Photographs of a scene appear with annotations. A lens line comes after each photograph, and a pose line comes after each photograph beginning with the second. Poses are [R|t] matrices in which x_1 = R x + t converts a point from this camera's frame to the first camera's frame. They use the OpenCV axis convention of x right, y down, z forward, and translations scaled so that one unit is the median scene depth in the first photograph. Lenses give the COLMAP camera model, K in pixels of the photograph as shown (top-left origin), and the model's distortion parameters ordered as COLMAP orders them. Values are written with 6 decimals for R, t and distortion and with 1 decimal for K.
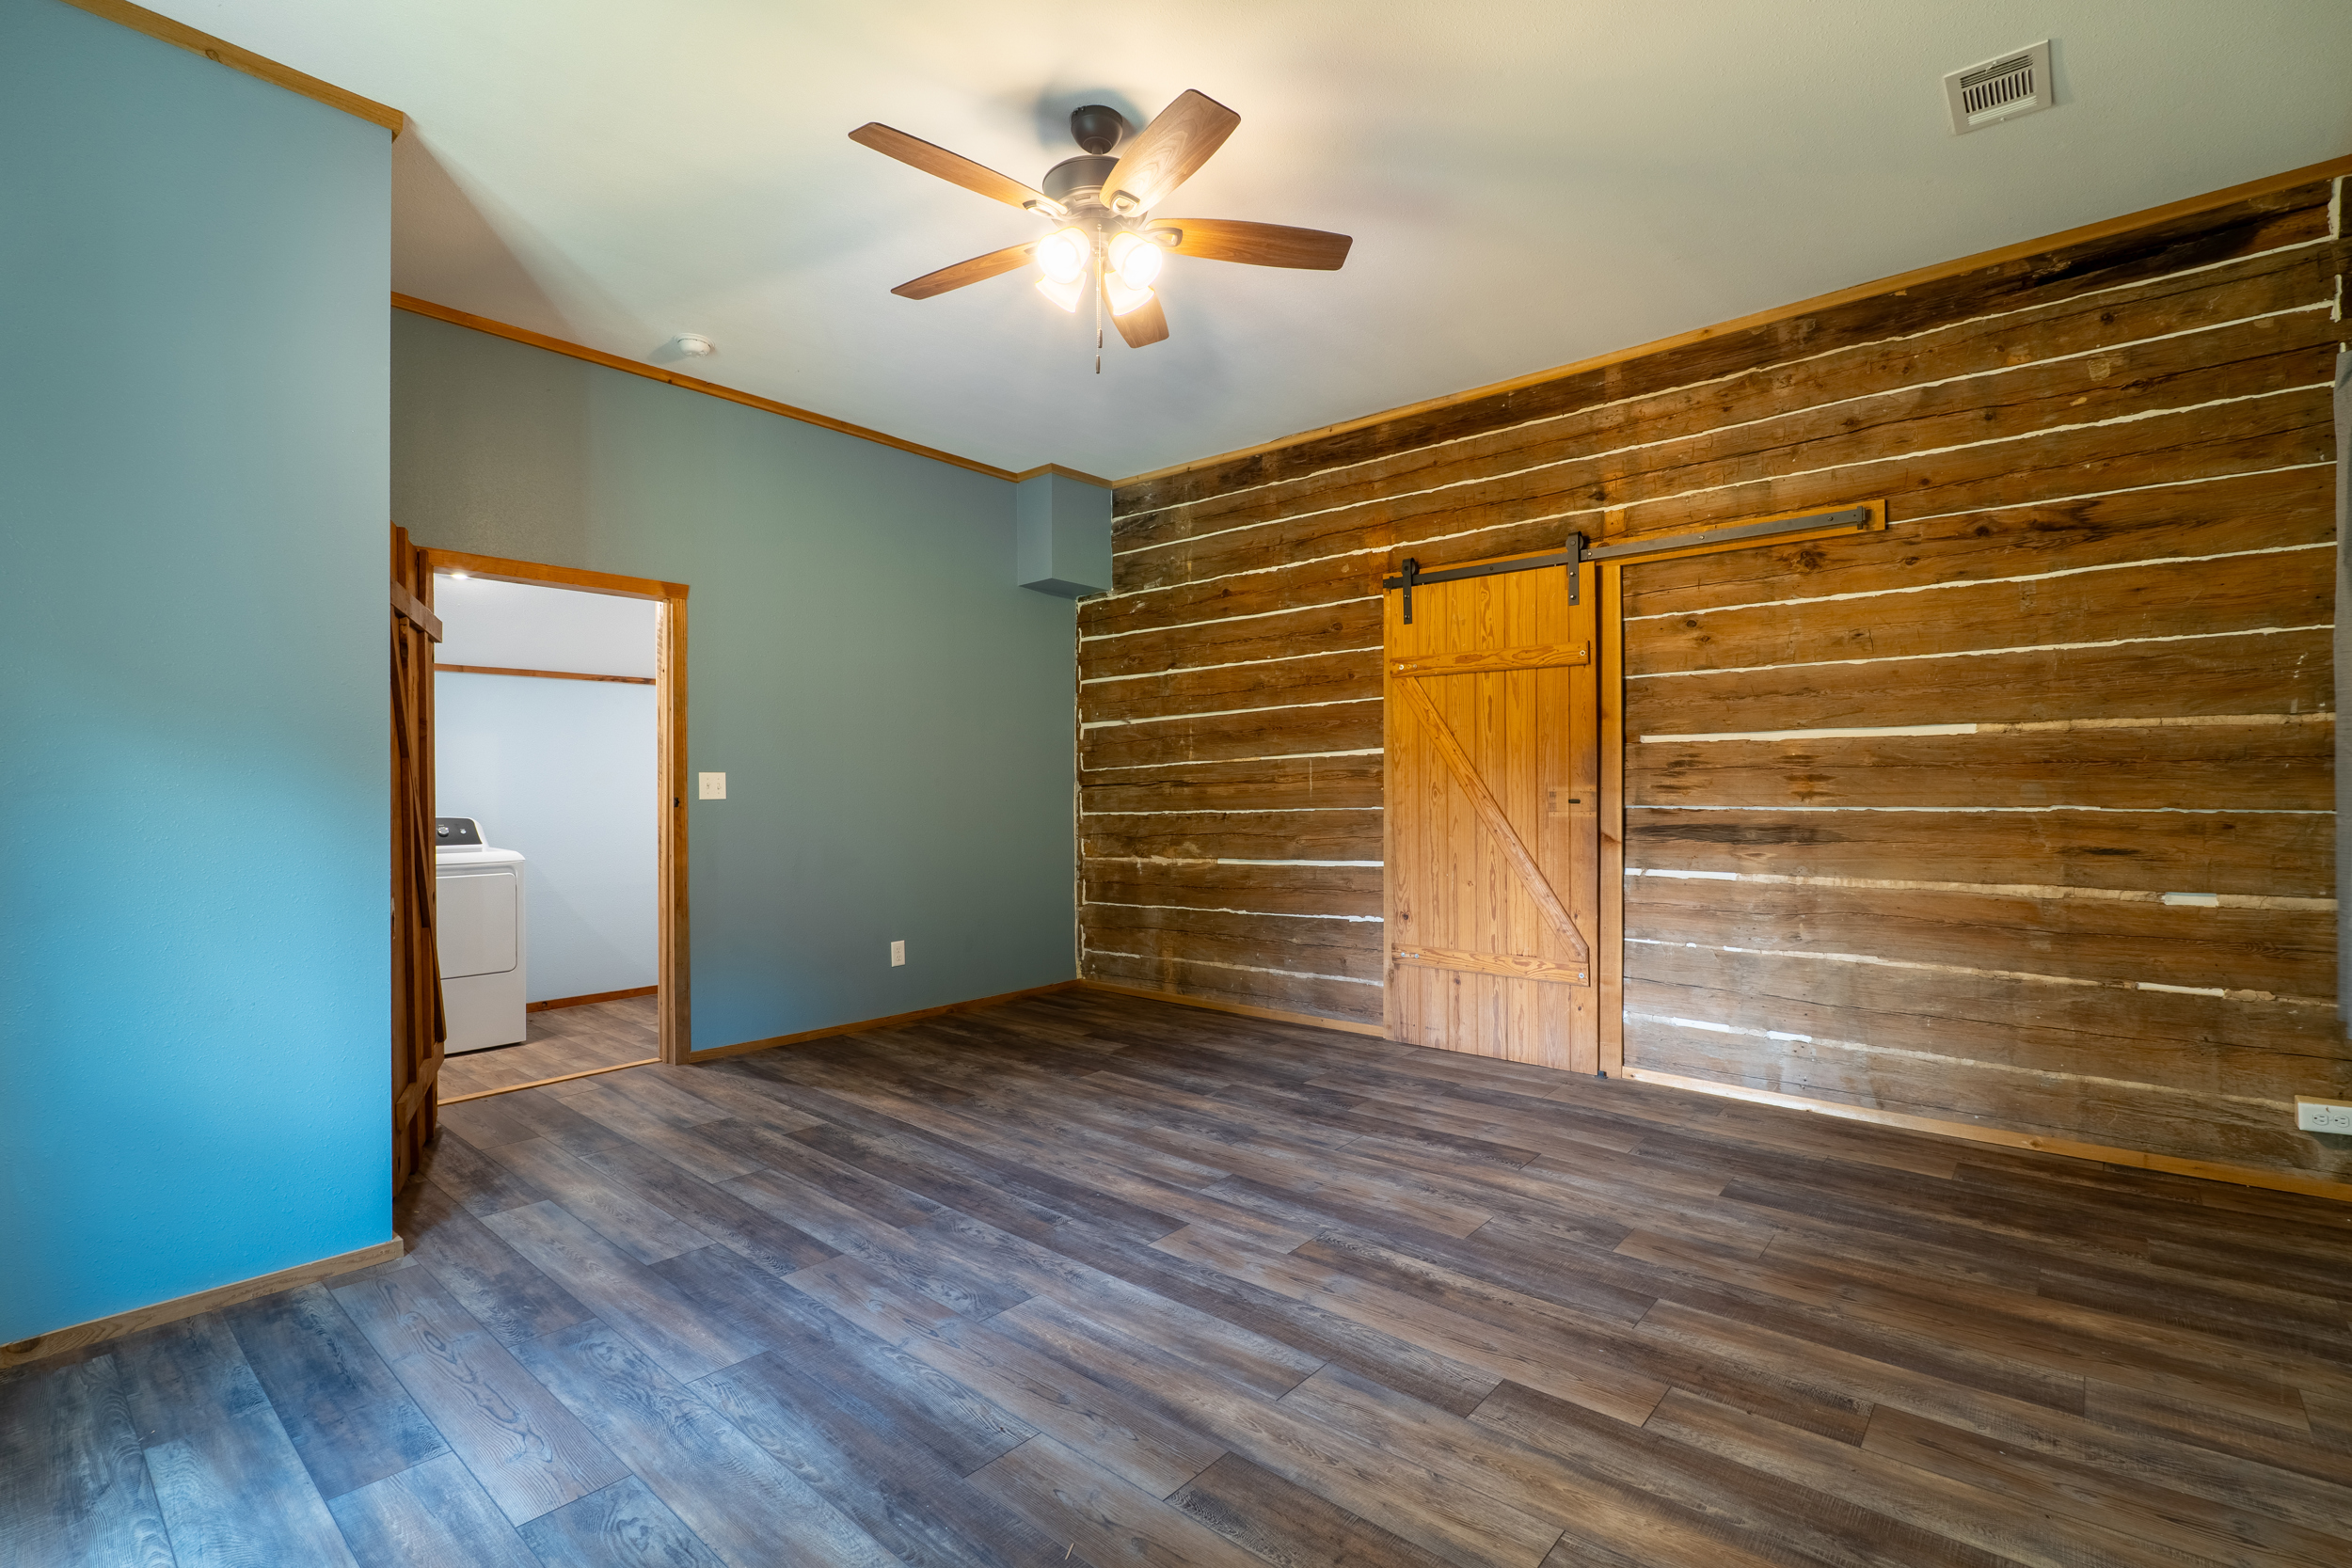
lens RADIAL K [[1084.6, 0, 1175.4], [0, 1084.6, 785.8], [0, 0, 1]] dist [-0.013853, -0.000163]
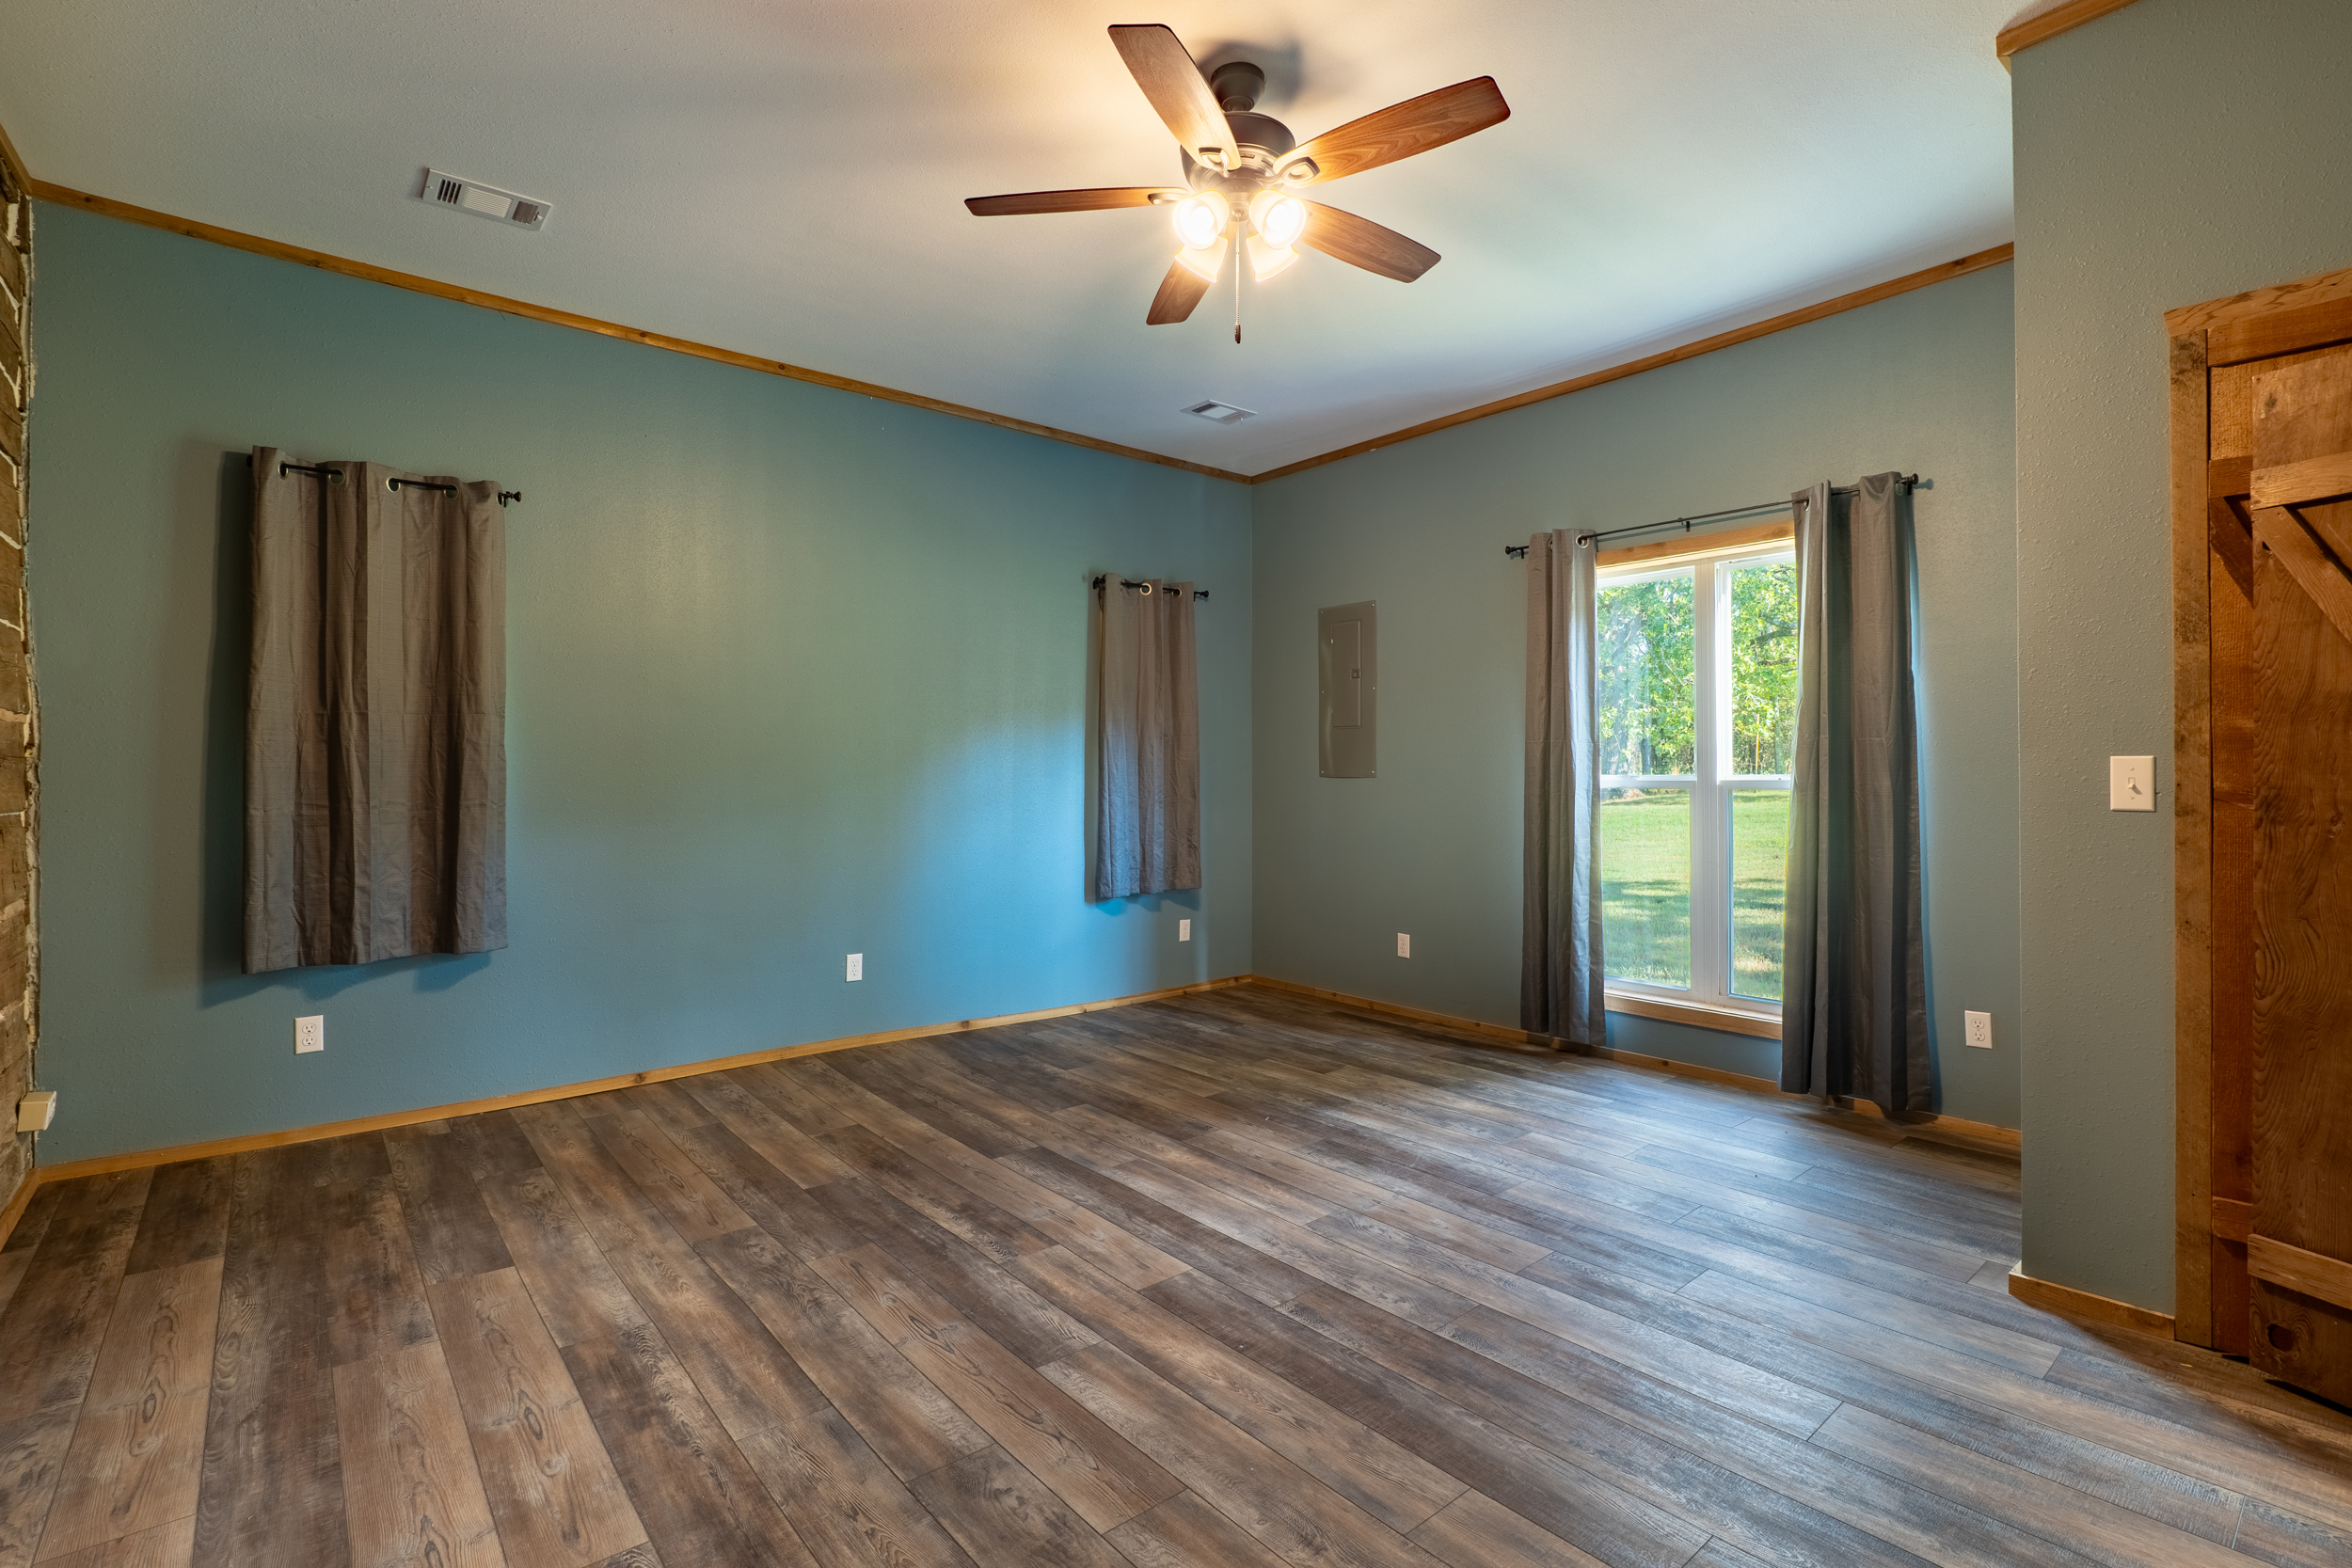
lens RADIAL K [[1084.6, 0, 1175.4], [0, 1084.6, 780.1], [0, 0, 1]] dist [-0.013853, -0.000163]
pose [[-0.986794, 0.005054, 0.161900, -0.167807], [0.005604, 0.999980, 0.002942, -0.002893], [-0.161882, 0.003810, -0.986803, 1.964095]]
